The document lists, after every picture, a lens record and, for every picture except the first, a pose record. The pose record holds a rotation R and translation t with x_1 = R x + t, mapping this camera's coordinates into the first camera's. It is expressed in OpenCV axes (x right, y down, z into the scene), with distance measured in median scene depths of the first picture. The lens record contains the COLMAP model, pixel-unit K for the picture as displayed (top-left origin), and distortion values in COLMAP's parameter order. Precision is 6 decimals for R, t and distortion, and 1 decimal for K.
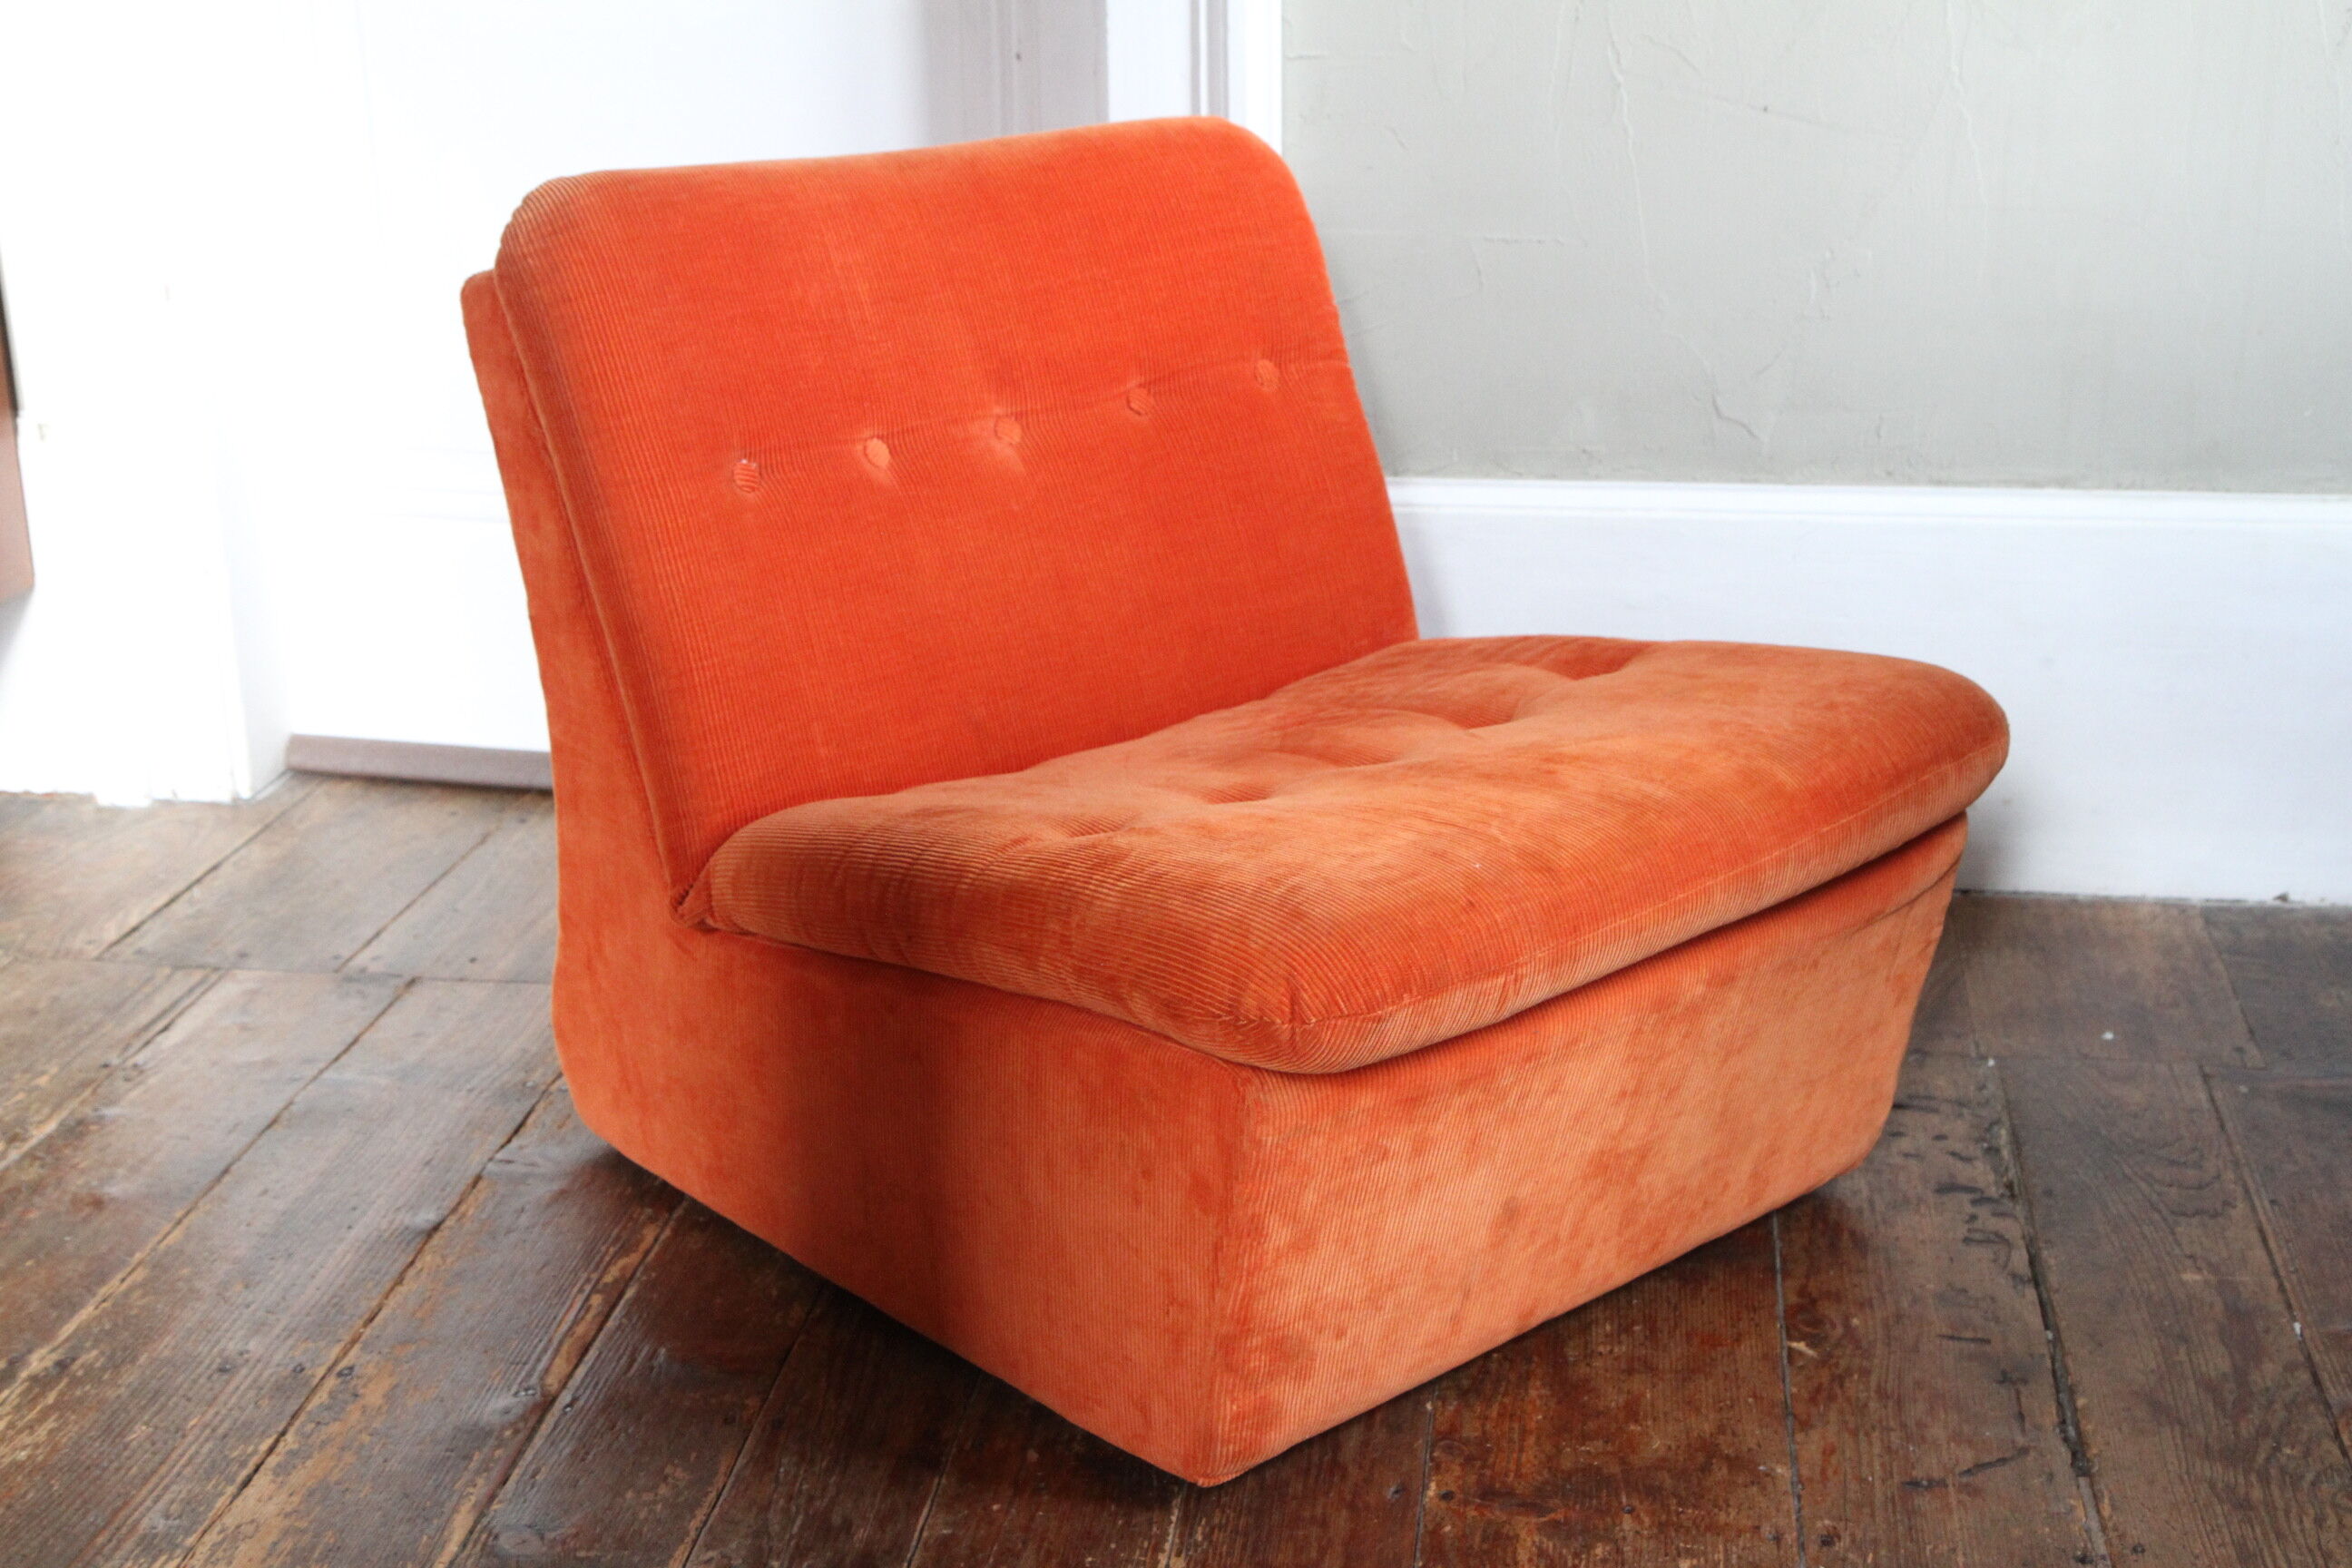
lens RADIAL K [[3210.3, 0, 1154.2], [0, 3210.3, 839.3], [0, 0, 1]] dist [0.103039, 0.000000]
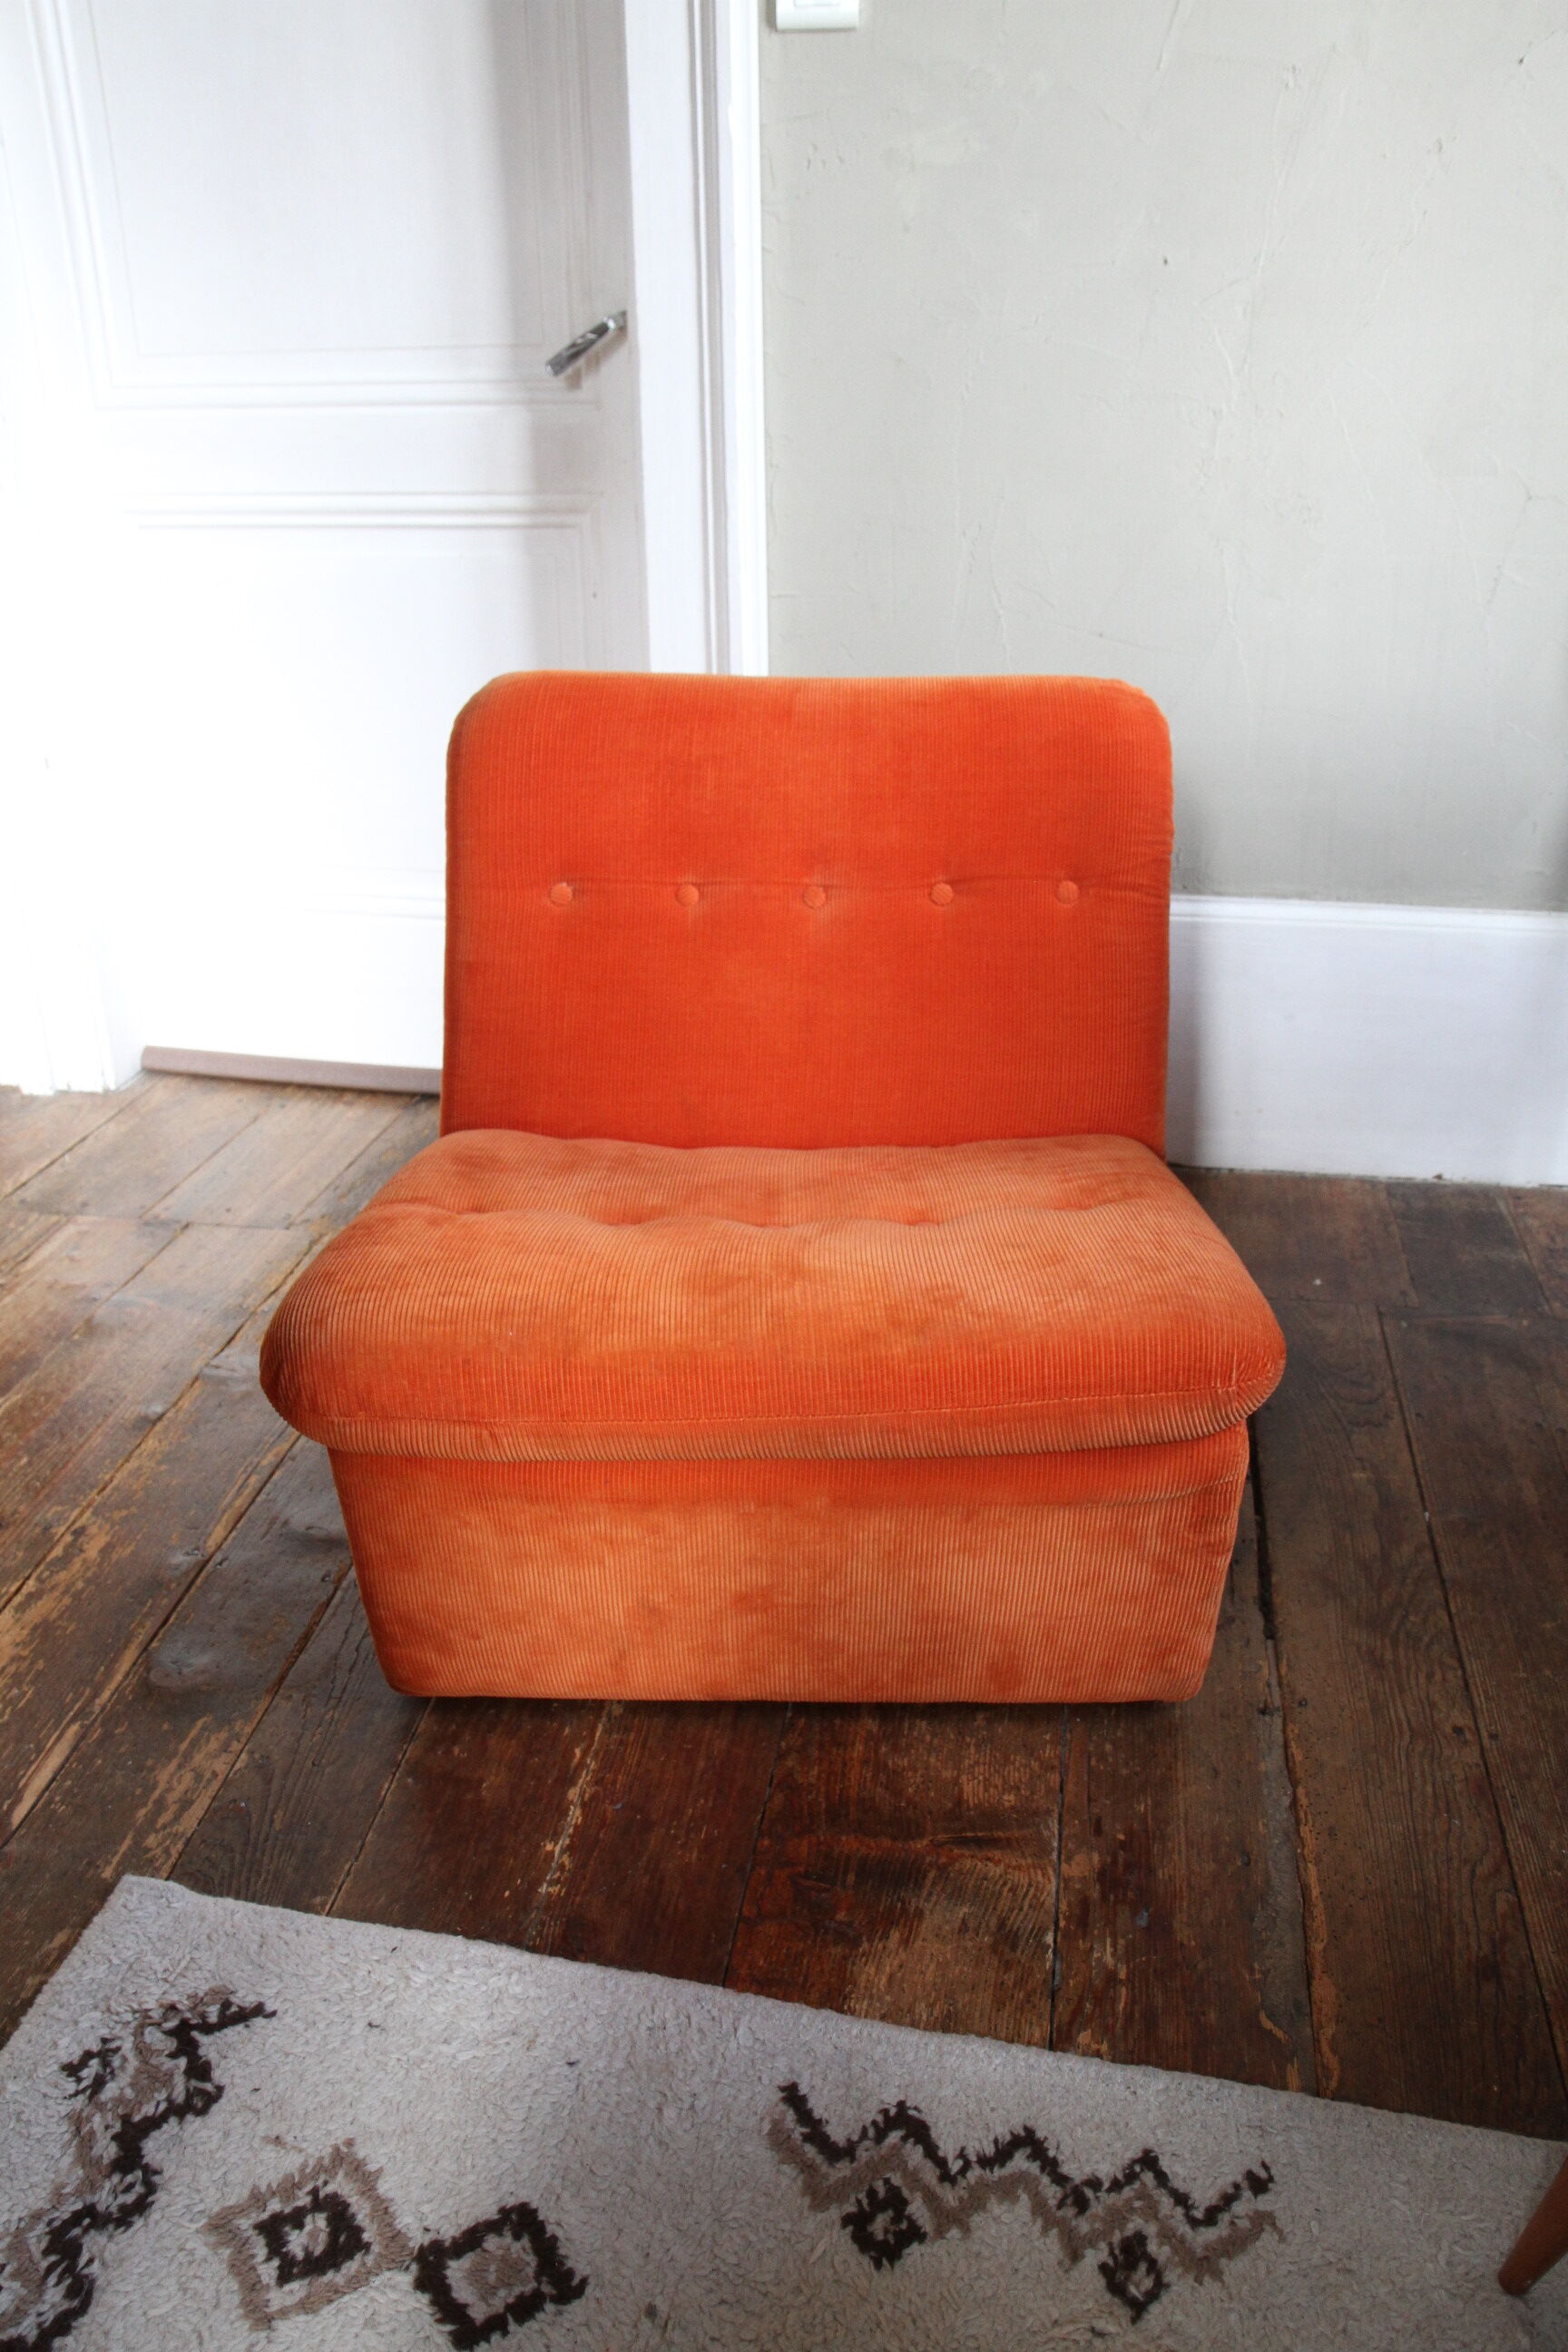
lens RADIAL K [[1847.0, 0, 735.9], [0, 1847.0, 1218.1], [0, 0, 1]] dist [-0.104797, 0.053910]
pose [[0.999180, 0.010052, -0.039222, 0.068851], [-0.006163, 0.995163, 0.098045, -0.051554], [0.040018, -0.097723, 0.994409, 0.183835]]
